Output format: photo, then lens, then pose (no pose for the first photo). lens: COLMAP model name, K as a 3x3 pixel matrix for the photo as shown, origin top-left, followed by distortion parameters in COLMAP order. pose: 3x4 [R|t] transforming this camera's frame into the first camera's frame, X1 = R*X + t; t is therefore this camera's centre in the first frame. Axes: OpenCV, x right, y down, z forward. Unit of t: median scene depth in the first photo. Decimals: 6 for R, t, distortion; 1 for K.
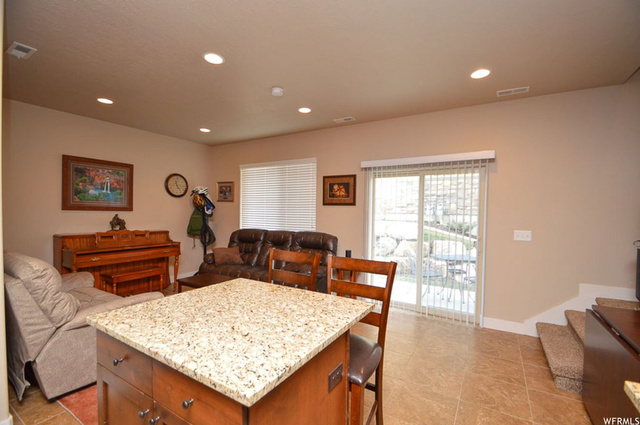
lens RADIAL K [[285.0, 0, 319.9], [0, 285.0, 216.4], [0, 0, 1]] dist [0.001563, -0.016191]
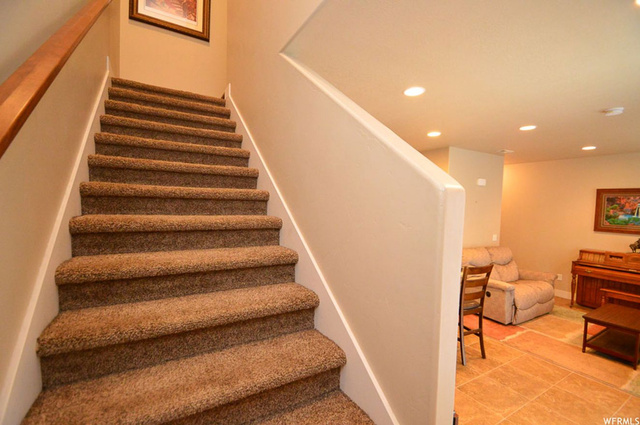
lens RADIAL K [[291.2, 0, 320.0], [0, 291.2, 212.5], [0, 0, 1]] dist [-0.000083, -0.010589]
pose [[-0.466837, 0.015958, -0.884199, 0.829342], [-0.037451, 0.998583, 0.037796, -0.105995], [0.883550, 0.050759, -0.465578, 0.467016]]
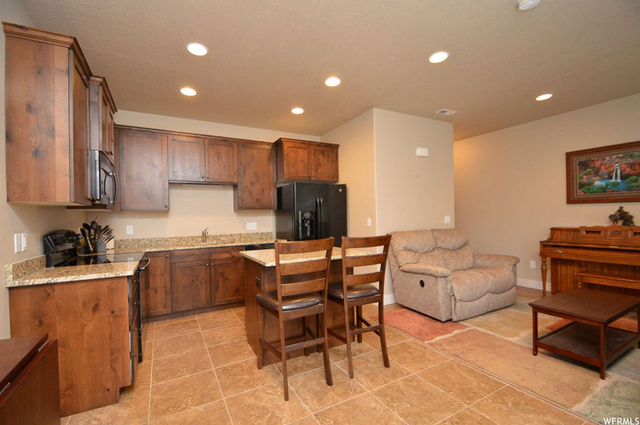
lens RADIAL K [[285.0, 0, 319.9], [0, 285.0, 216.4], [0, 0, 1]] dist [0.001563, -0.016191]
pose [[-0.497722, 0.005681, -0.867318, 0.460779], [0.009142, 0.999957, 0.001304, 0.013067], [0.867288, -0.007280, -0.497753, 0.683244]]
